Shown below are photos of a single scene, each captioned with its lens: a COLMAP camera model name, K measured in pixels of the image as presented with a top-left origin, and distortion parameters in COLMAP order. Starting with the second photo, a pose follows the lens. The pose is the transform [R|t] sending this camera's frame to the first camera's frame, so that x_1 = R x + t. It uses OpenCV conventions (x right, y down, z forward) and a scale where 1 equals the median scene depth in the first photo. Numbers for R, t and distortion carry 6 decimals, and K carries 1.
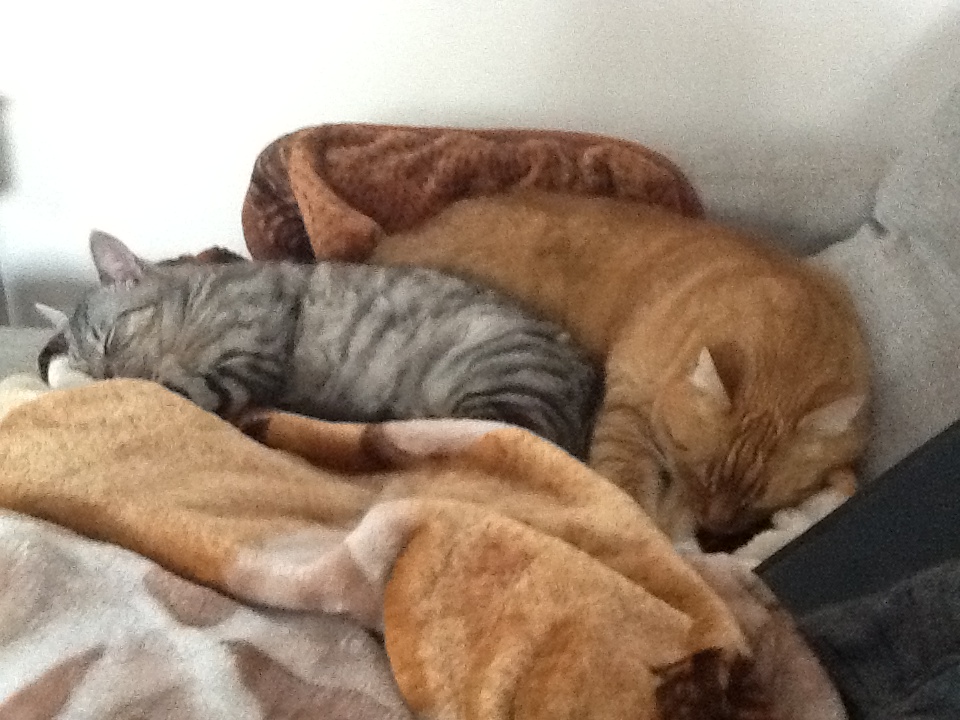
lens RADIAL K [[1251.2, 0, 480.0], [0, 1251.2, 360.0], [0, 0, 1]] dist [0.019500, -0.010862]
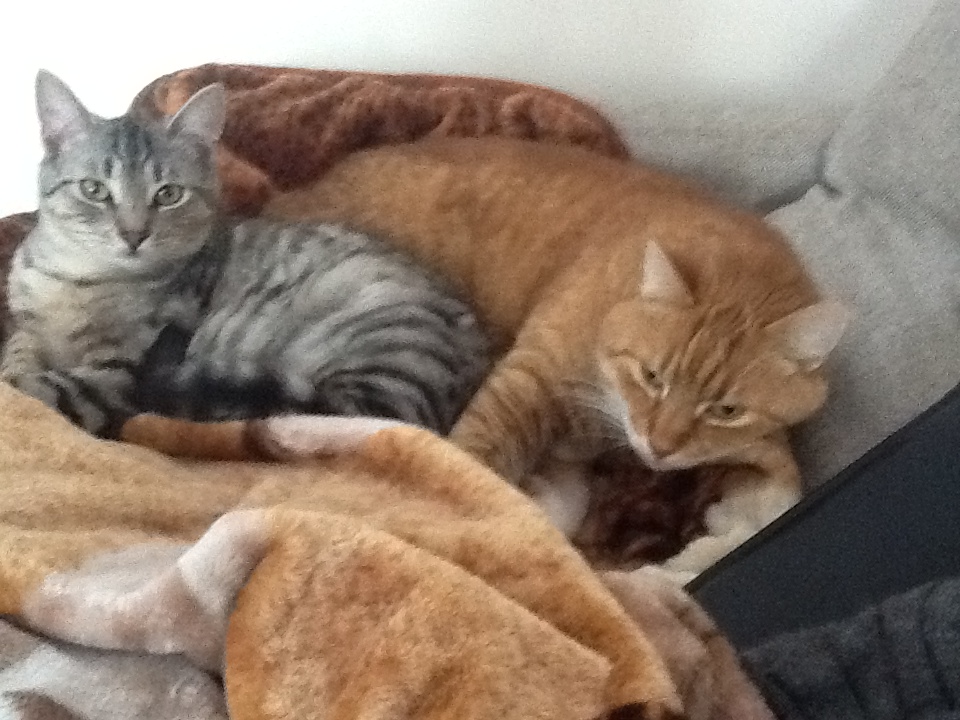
lens RADIAL K [[1208.8, 0, 480.0], [0, 1208.8, 360.0], [0, 0, 1]] dist [0.013050, -0.034832]
pose [[0.999011, 0.006762, 0.043941, 0.044565], [-0.007794, 0.999697, 0.023339, -0.002693], [-0.043770, -0.023658, 0.998761, 0.207446]]
